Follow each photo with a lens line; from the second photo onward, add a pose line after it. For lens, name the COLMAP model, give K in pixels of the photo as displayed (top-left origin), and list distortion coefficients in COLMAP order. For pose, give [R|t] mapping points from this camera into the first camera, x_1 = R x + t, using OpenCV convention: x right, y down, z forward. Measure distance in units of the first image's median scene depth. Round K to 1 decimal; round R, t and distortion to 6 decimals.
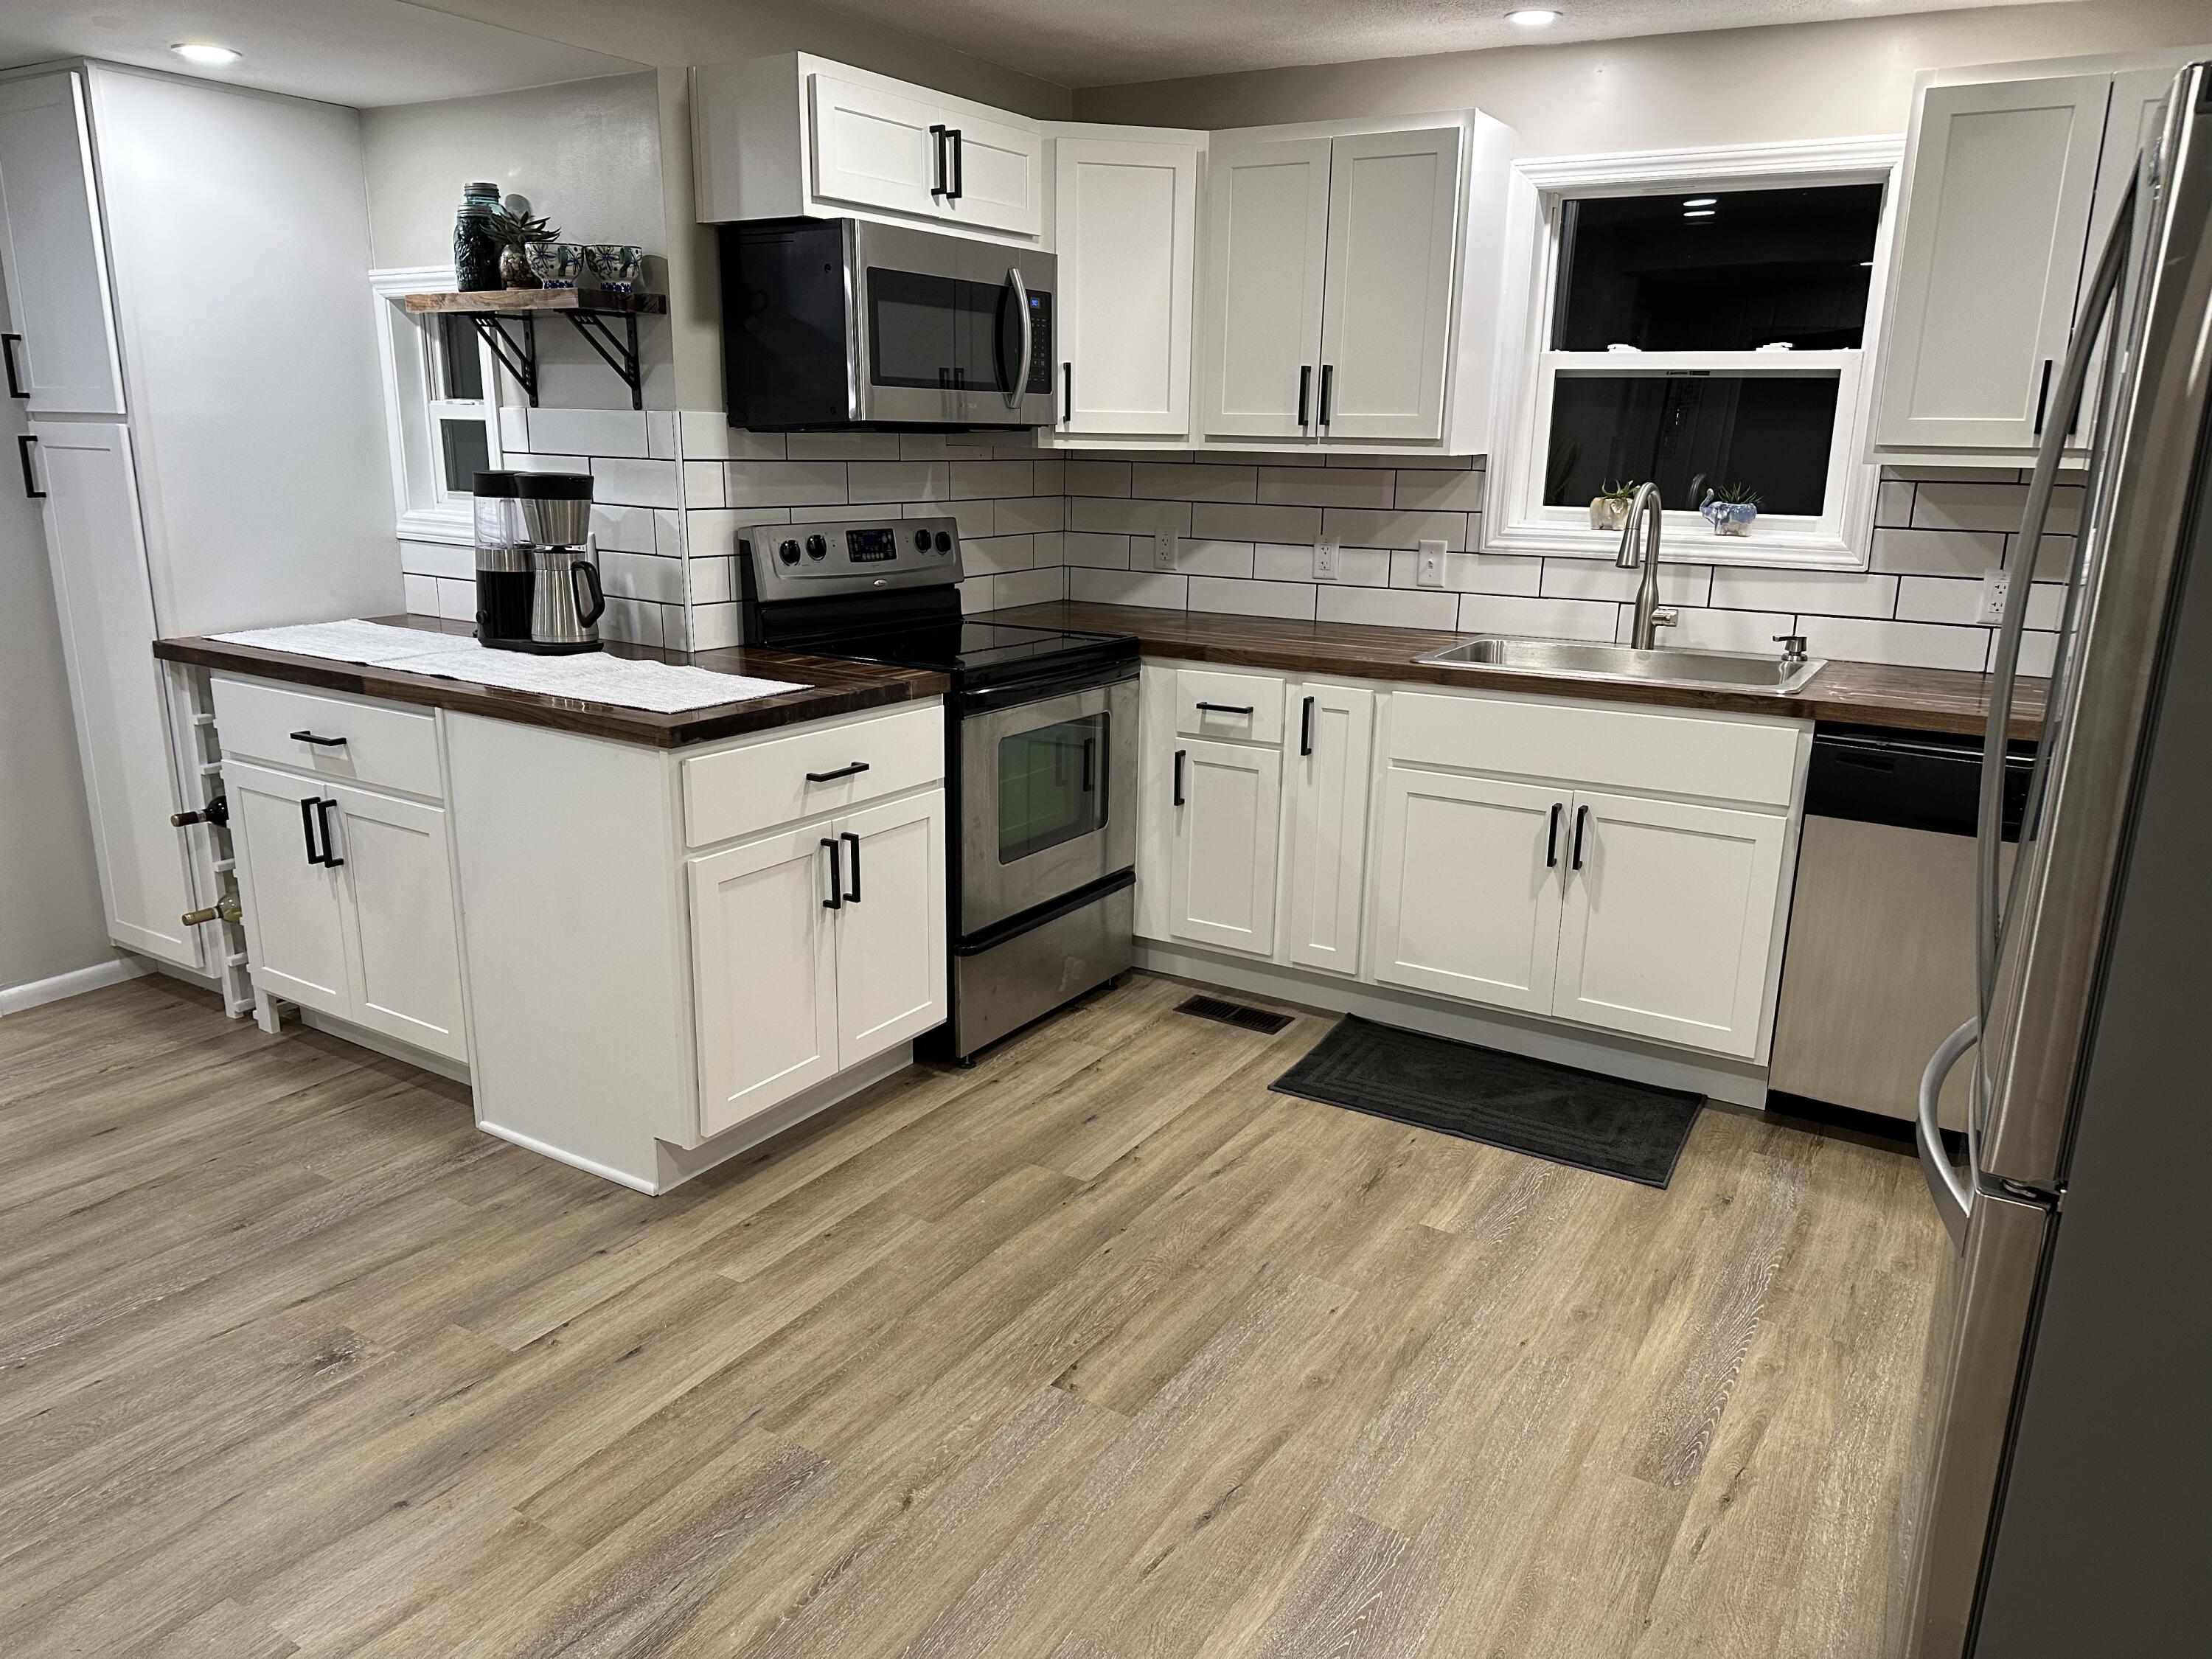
lens RADIAL K [[1570.8, 0, 1109.1], [0, 1570.8, 817.6], [0, 0, 1]] dist [0.088070, -0.060710]
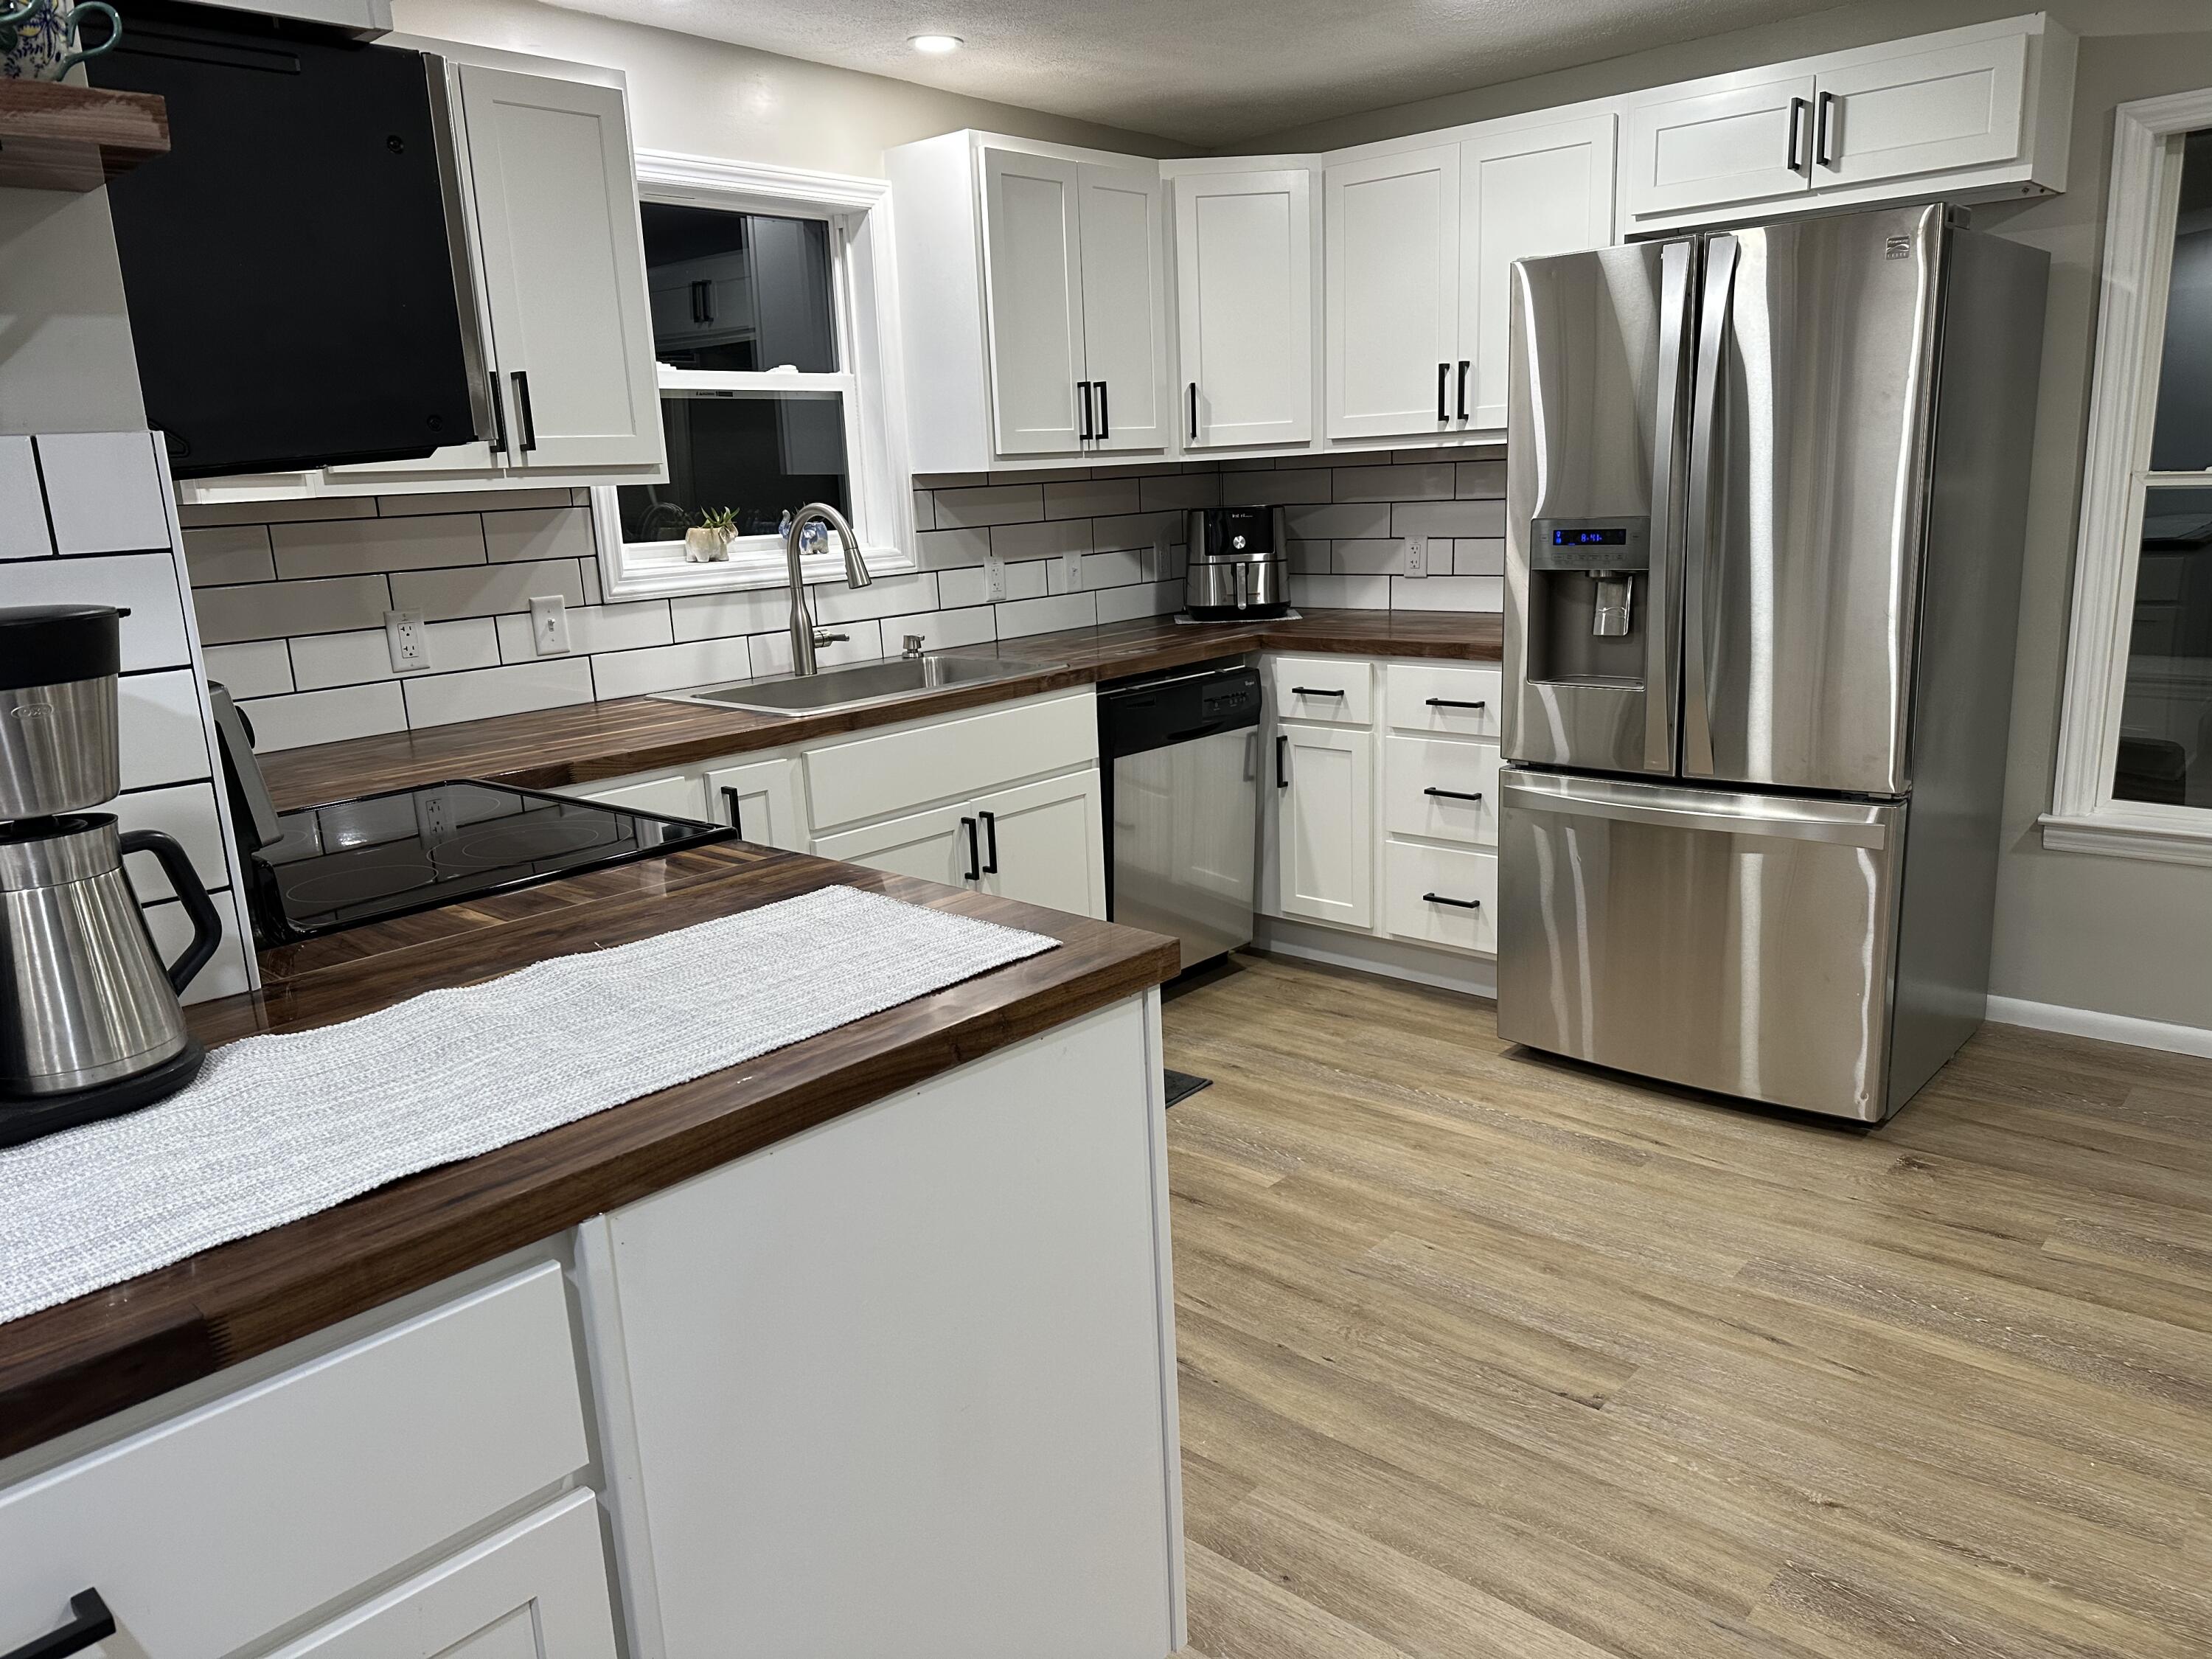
lens RADIAL K [[1570.8, 0, 1113.0], [0, 1570.8, 834.3], [0, 0, 1]] dist [0.088070, -0.060710]
pose [[0.155816, -0.255074, 0.954284, -0.745443], [0.274466, 0.939221, 0.206233, -0.205098], [-0.948889, 0.229784, 0.216355, 0.800421]]
